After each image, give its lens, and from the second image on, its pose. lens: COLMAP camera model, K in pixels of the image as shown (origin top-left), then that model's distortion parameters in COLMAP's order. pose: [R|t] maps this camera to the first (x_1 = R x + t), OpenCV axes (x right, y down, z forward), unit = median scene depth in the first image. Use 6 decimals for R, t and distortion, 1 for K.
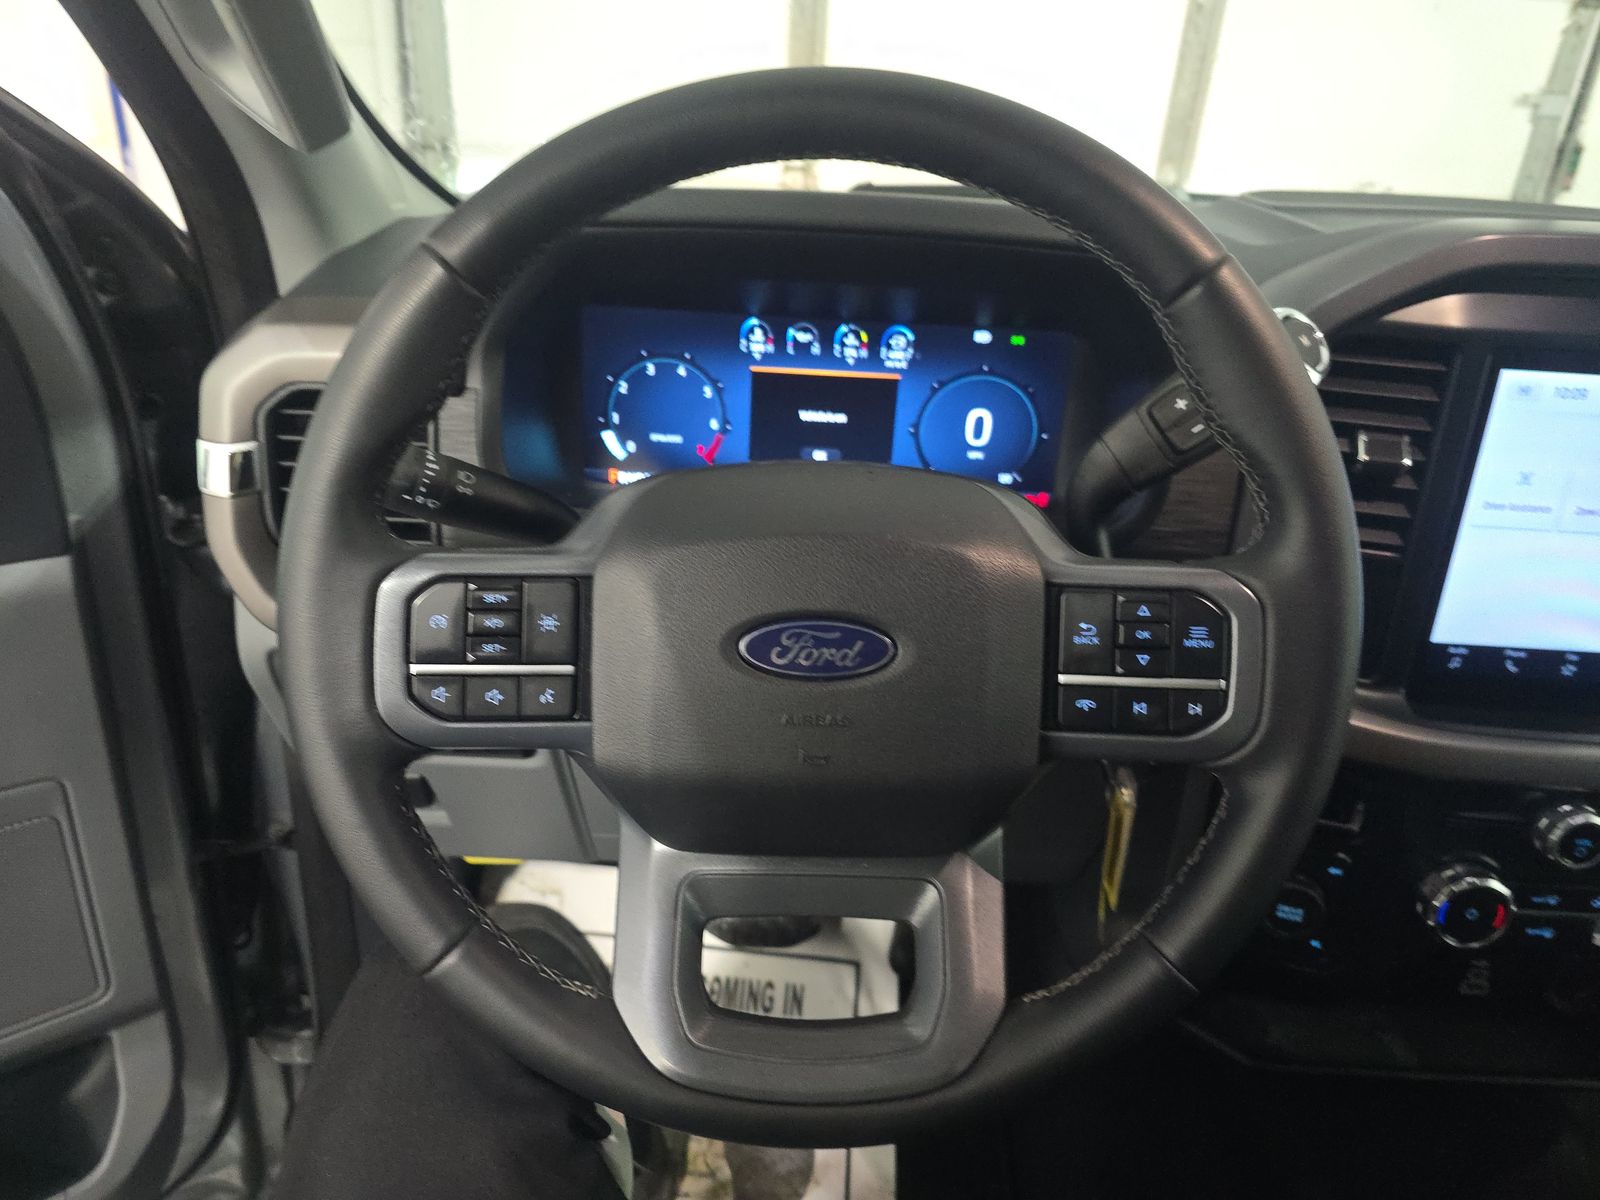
lens RADIAL K [[1087.8, 0, 798.1], [0, 1087.8, 589.5], [0, 0, 1]] dist [0.035440, -0.033423]
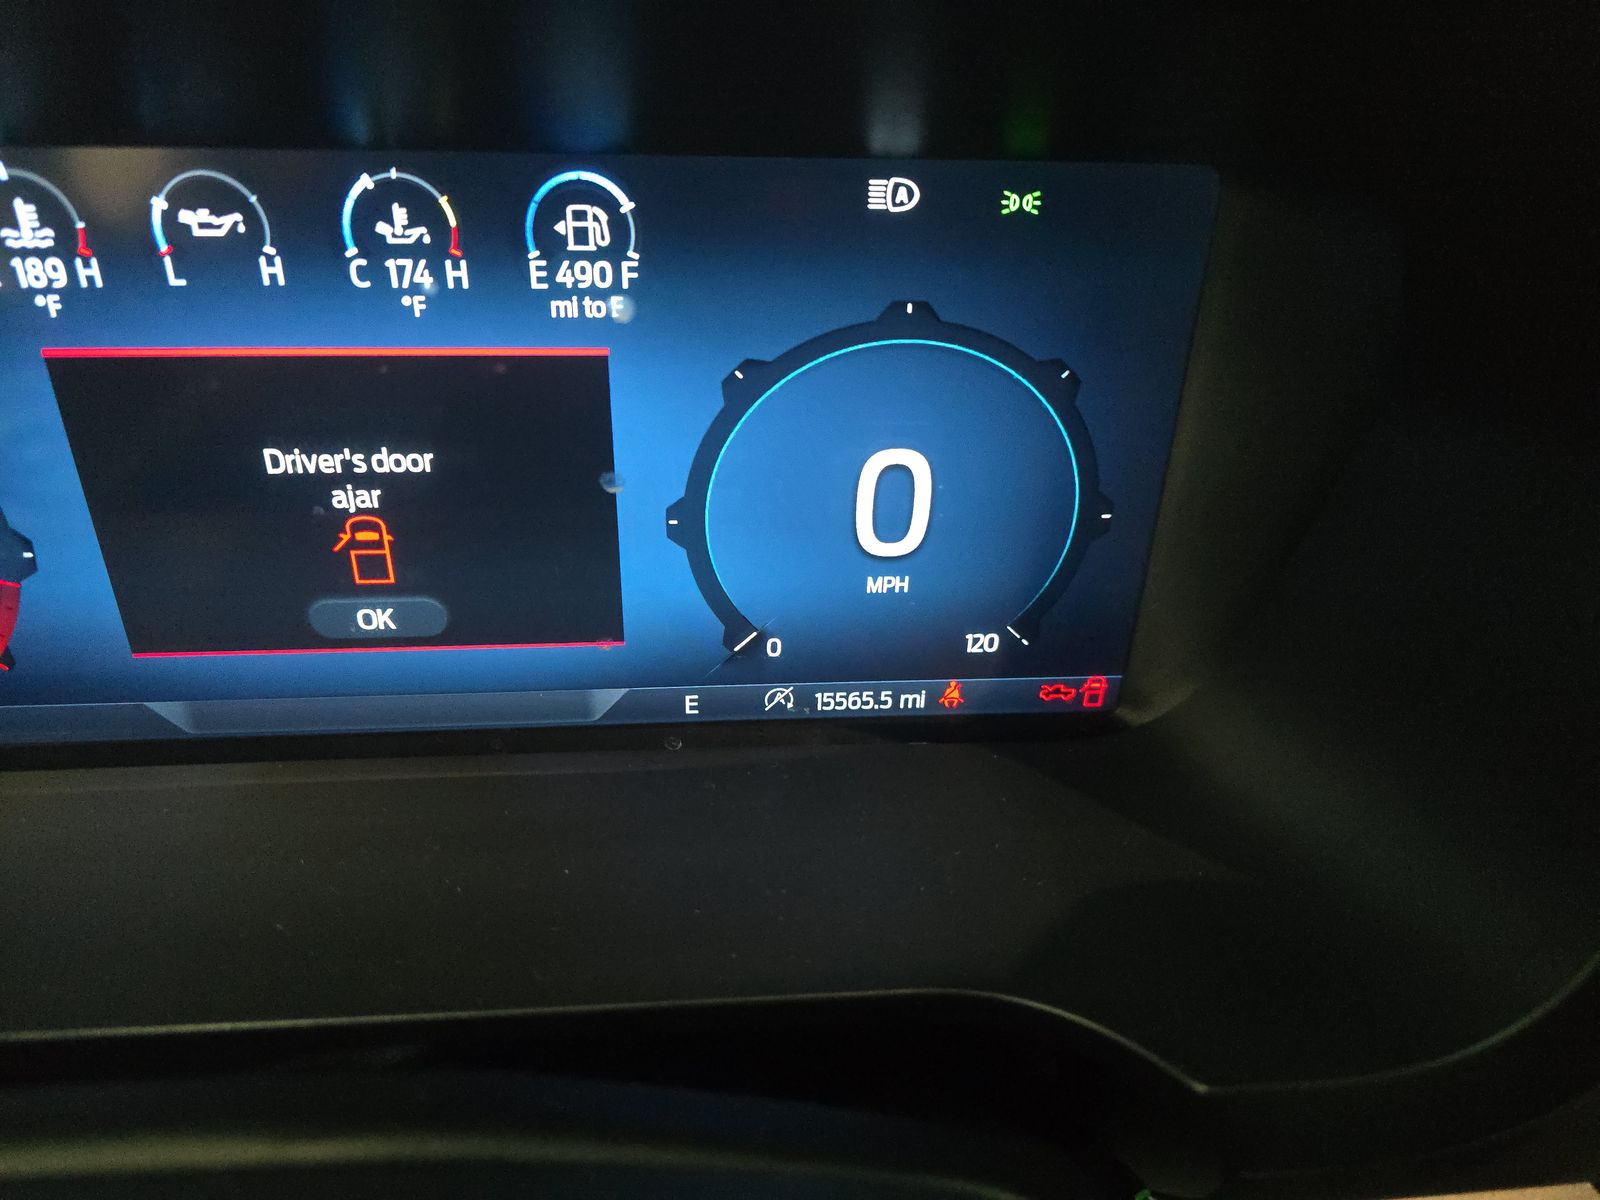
lens RADIAL K [[1087.8, 0, 800.4], [0, 1087.8, 598.2], [0, 0, 1]] dist [0.035440, -0.033423]
pose [[0.995526, -0.069353, 0.064179, 0.121661], [0.059860, 0.988404, 0.139552, -0.170636], [-0.073113, -0.135086, 0.988133, 0.715922]]
